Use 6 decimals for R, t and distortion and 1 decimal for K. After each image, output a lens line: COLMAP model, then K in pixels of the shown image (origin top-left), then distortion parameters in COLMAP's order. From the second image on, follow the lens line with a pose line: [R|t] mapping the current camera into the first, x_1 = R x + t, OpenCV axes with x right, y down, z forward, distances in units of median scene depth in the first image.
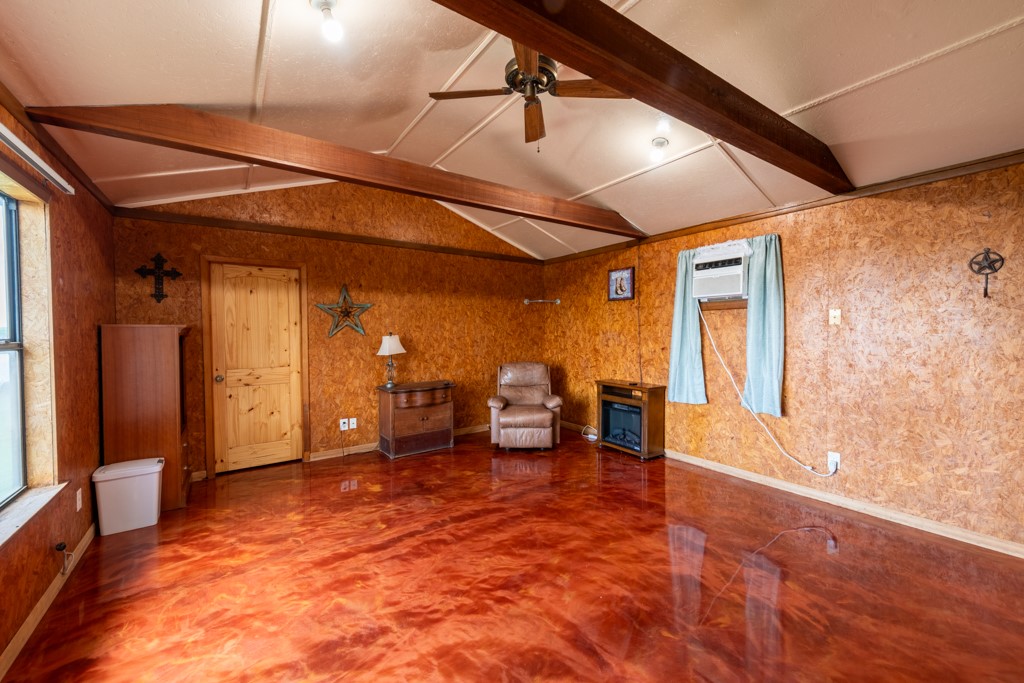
lens RADIAL K [[398.1, 0, 514.9], [0, 398.1, 339.3], [0, 0, 1]] dist [0.031130, -0.000153]
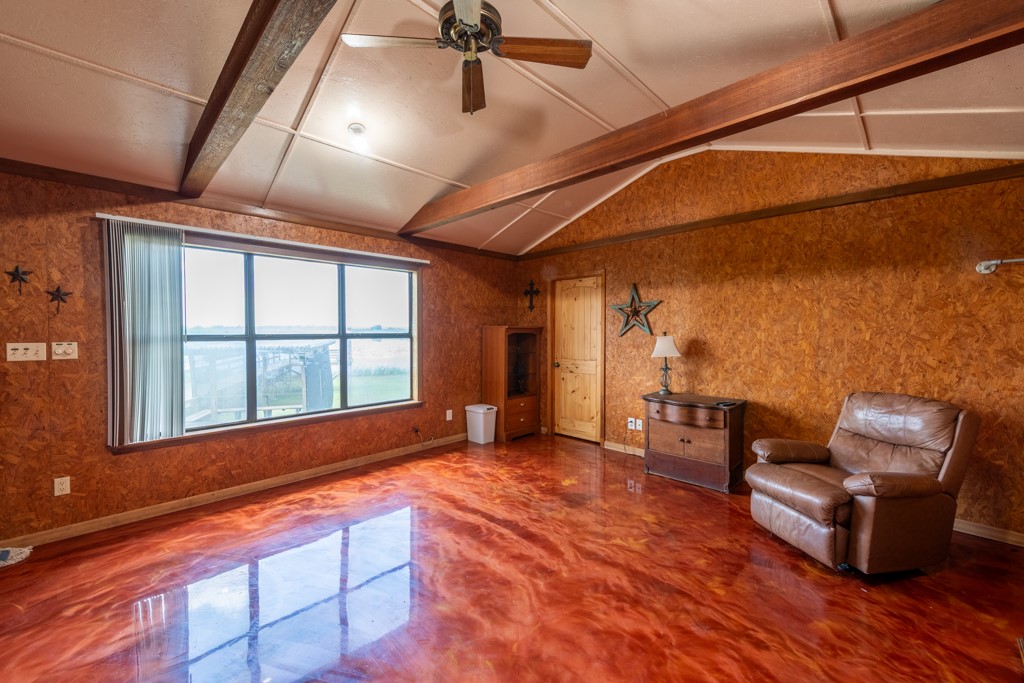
lens RADIAL K [[398.1, 0, 514.9], [0, 398.1, 339.3], [0, 0, 1]] dist [0.031130, -0.000153]
pose [[0.211794, 0.026448, -0.976956, 0.491728], [-0.024907, 0.999455, 0.021658, -0.012746], [0.976997, 0.019746, 0.212337, 0.504468]]
